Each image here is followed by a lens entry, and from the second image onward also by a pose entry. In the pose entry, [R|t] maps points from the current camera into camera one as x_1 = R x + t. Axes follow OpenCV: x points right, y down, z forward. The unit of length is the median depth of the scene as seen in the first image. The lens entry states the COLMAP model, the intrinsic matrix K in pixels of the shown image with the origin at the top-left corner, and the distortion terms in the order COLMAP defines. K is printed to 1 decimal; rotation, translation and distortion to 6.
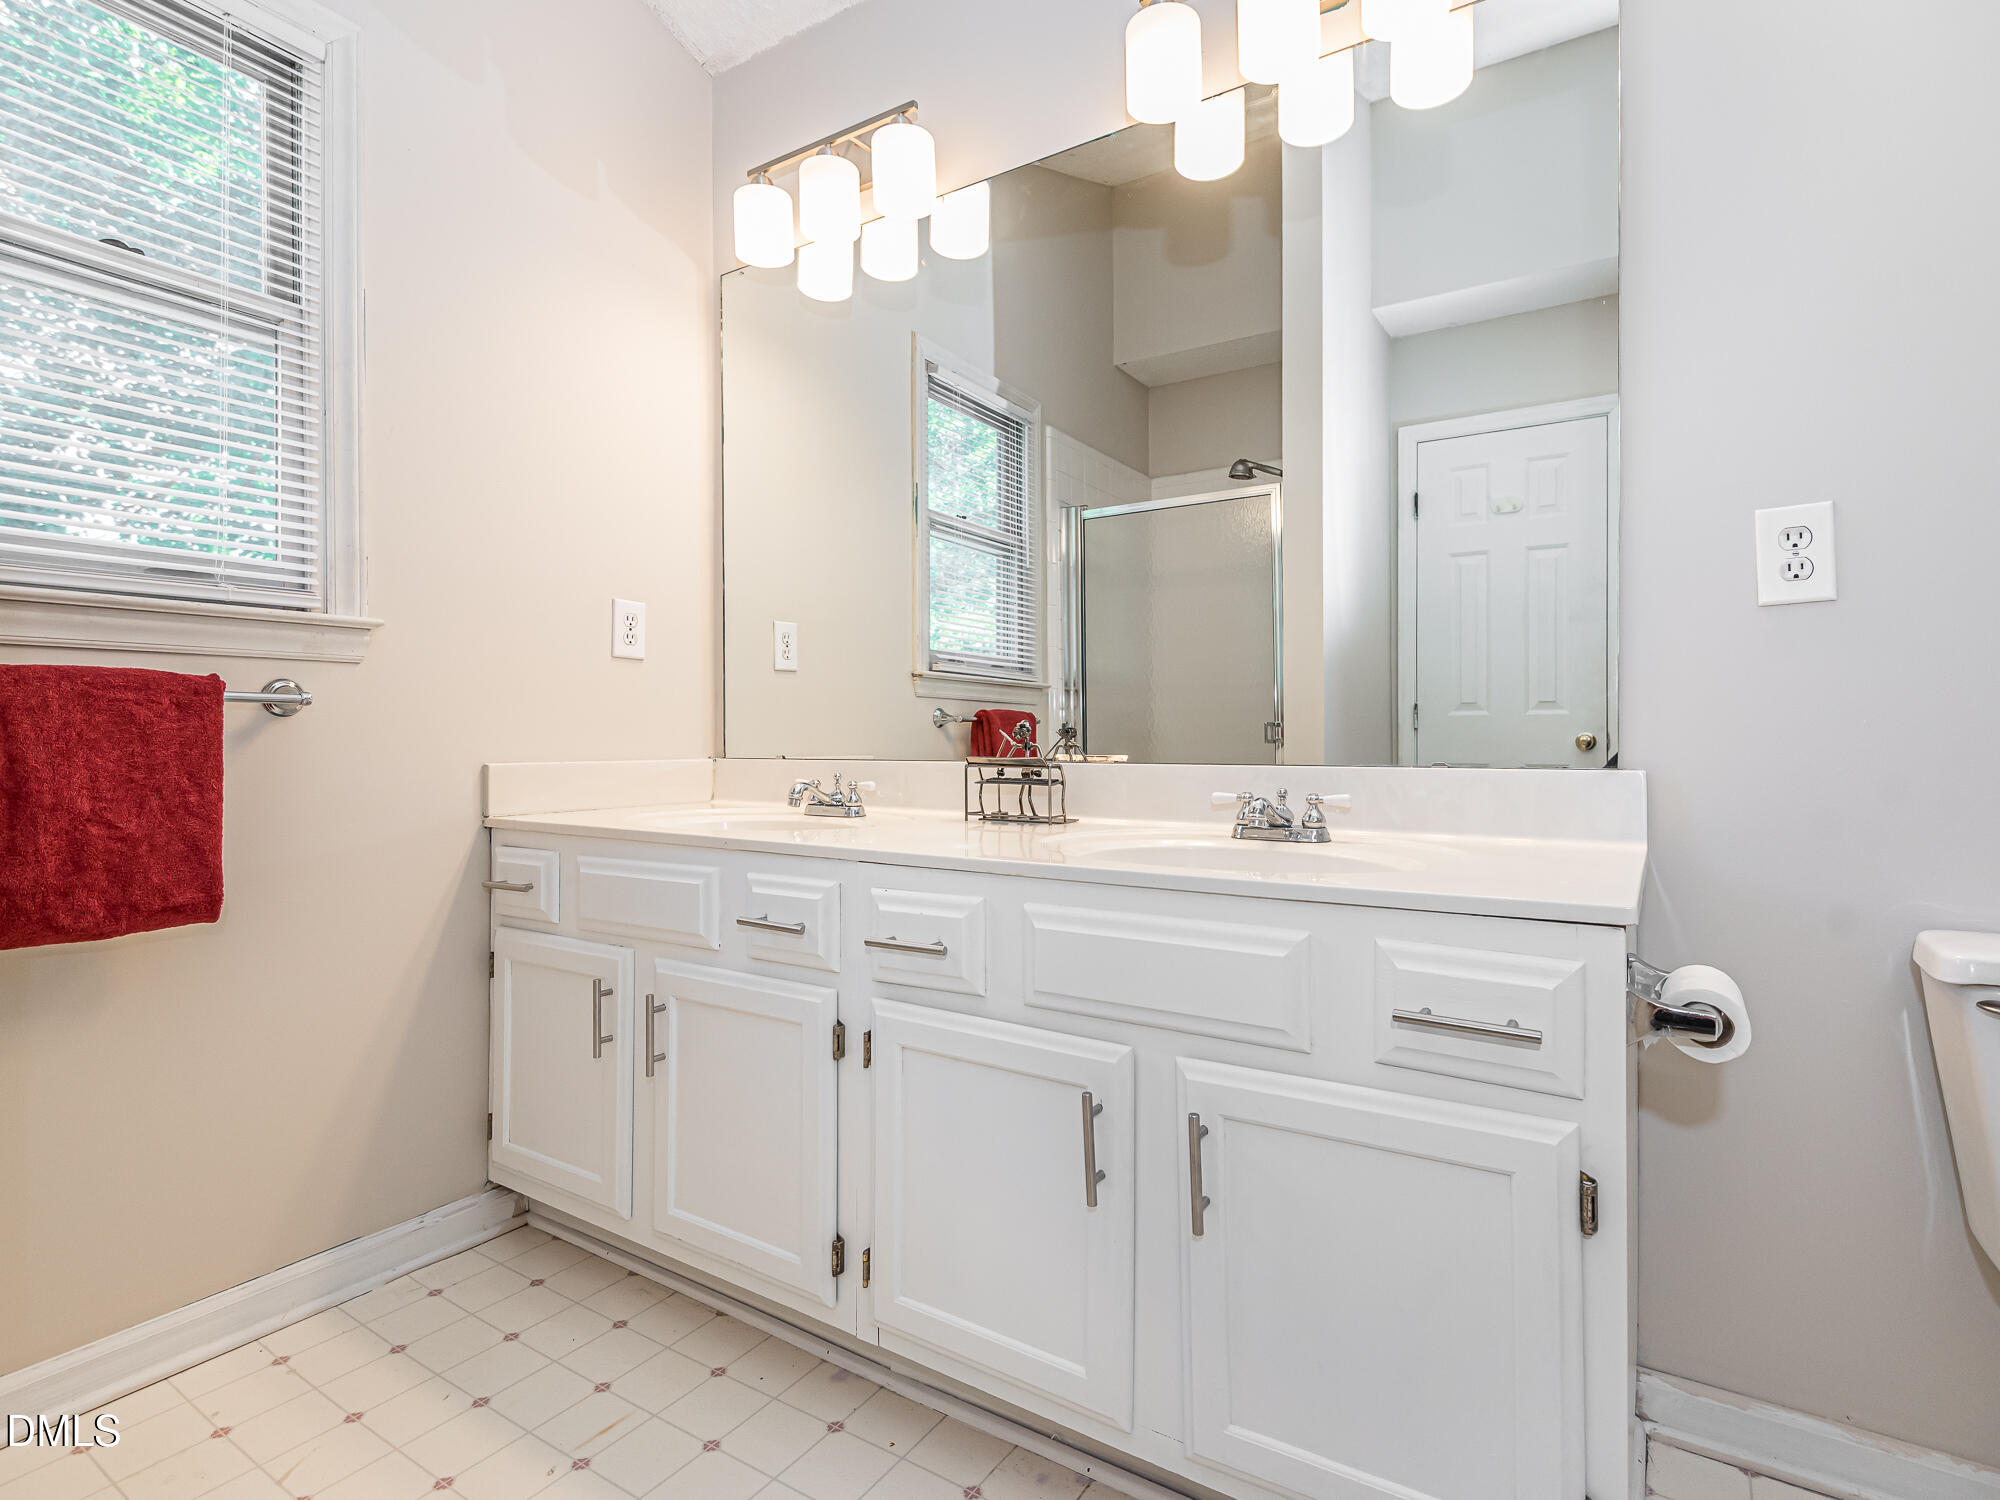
lens RADIAL K [[1021.7, 0, 1009.8], [0, 1021.7, 750.7], [0, 0, 1]] dist [0.038357, -0.024592]
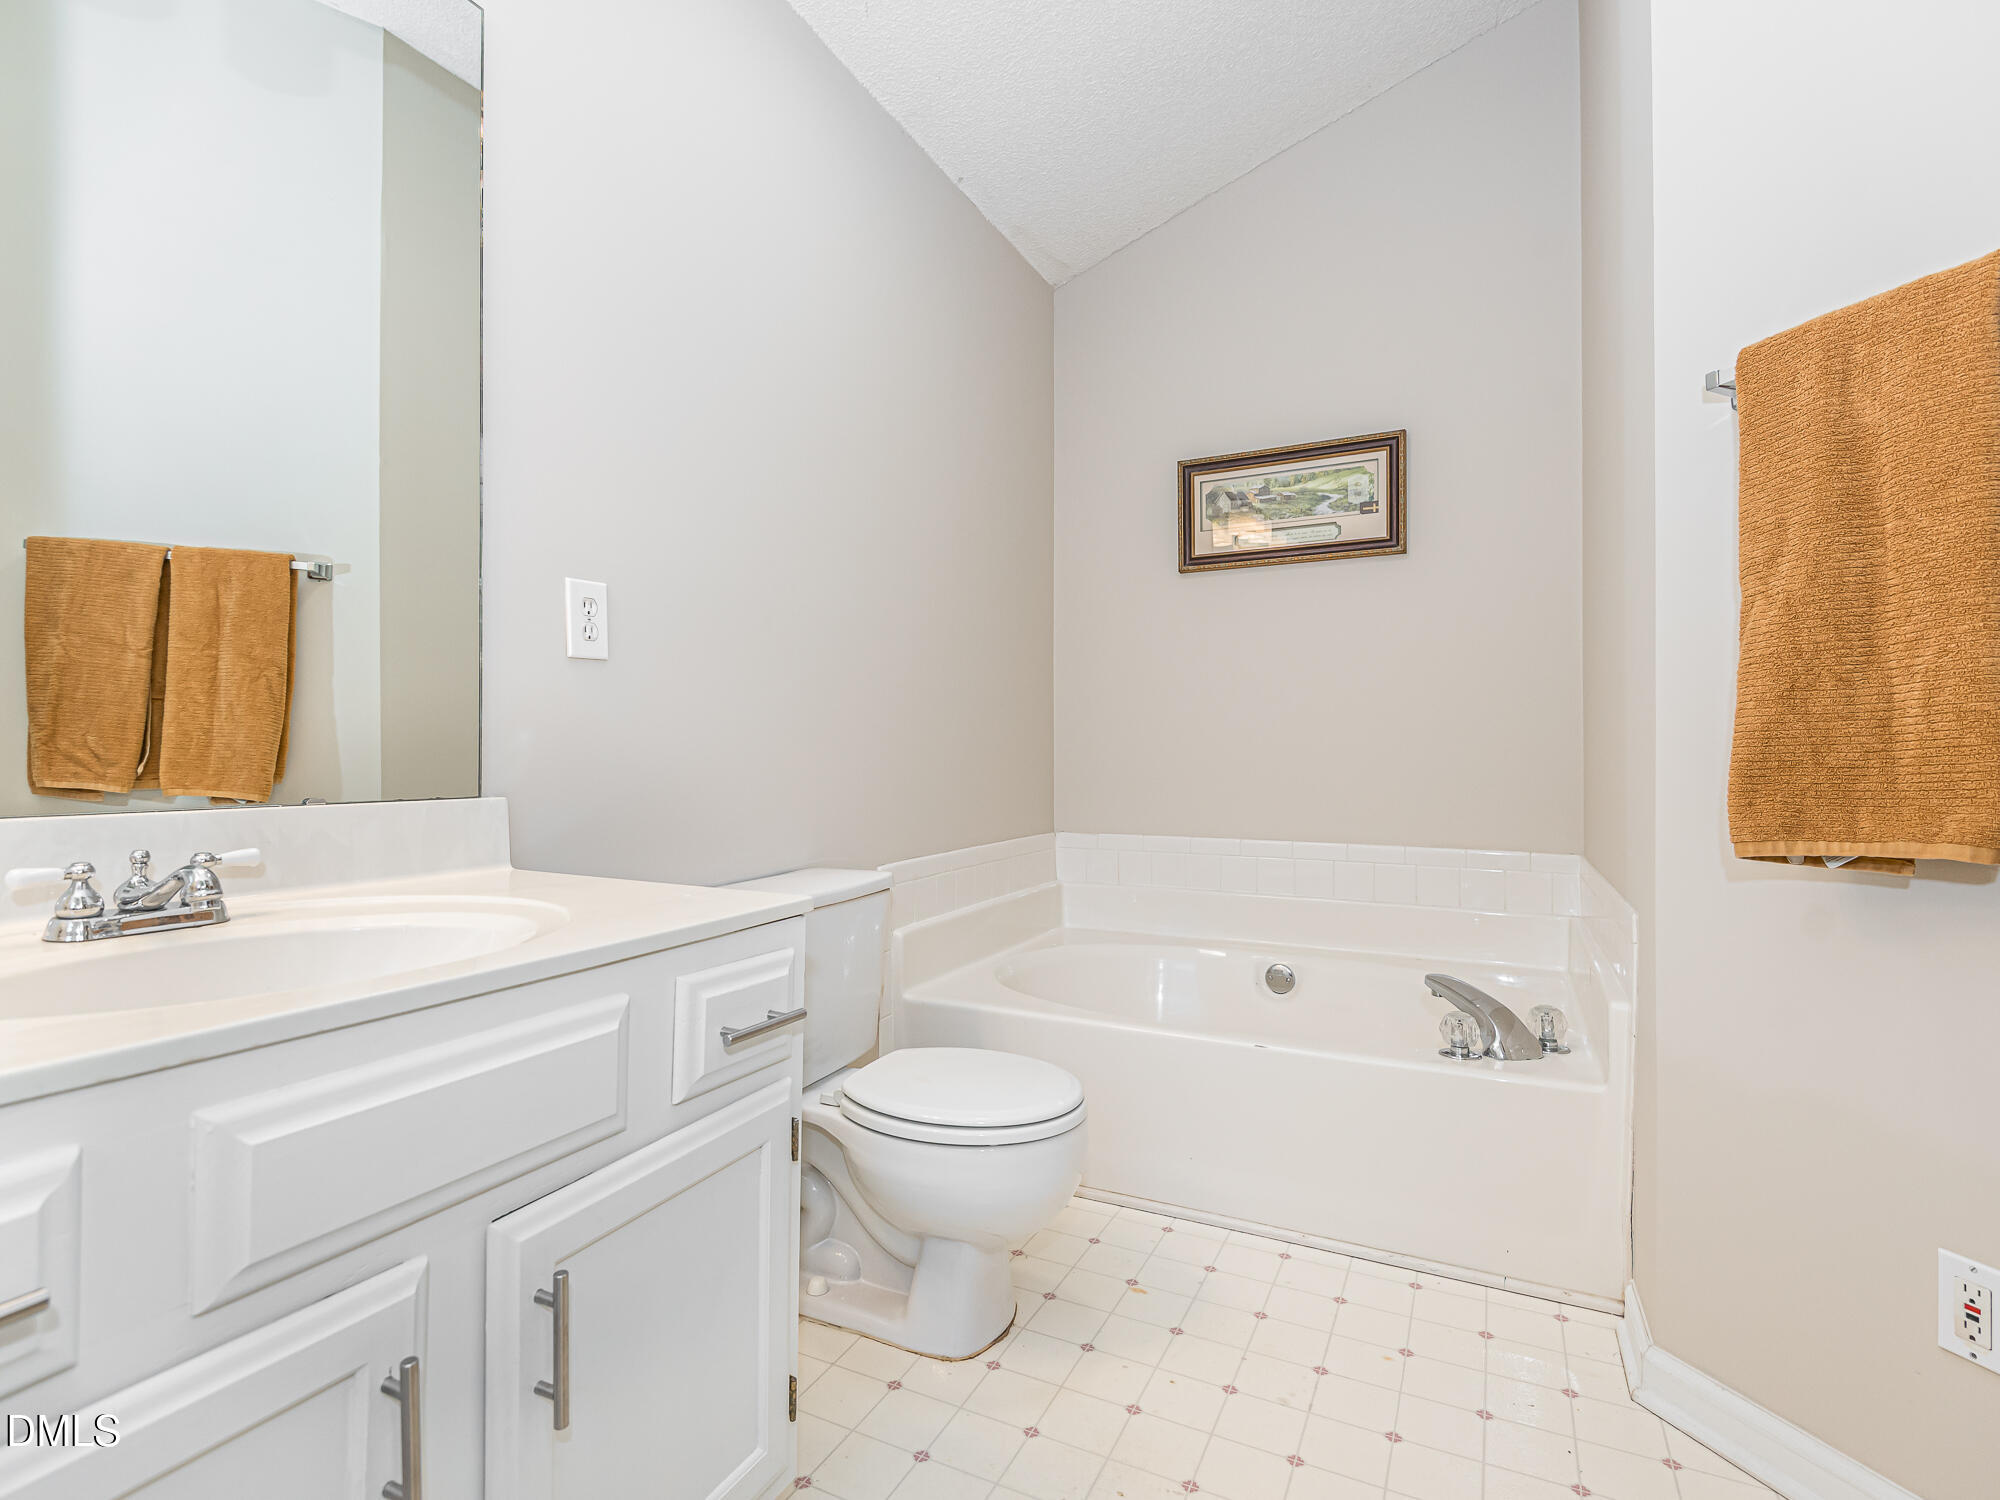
lens RADIAL K [[1021.7, 0, 1009.8], [0, 1021.7, 750.7], [0, 0, 1]] dist [0.038357, -0.024592]
pose [[-0.144235, 0.000107, 0.989543, -0.552075], [0.002778, 0.999996, 0.000297, -0.030025], [-0.989540, 0.002792, -0.144235, 0.677849]]
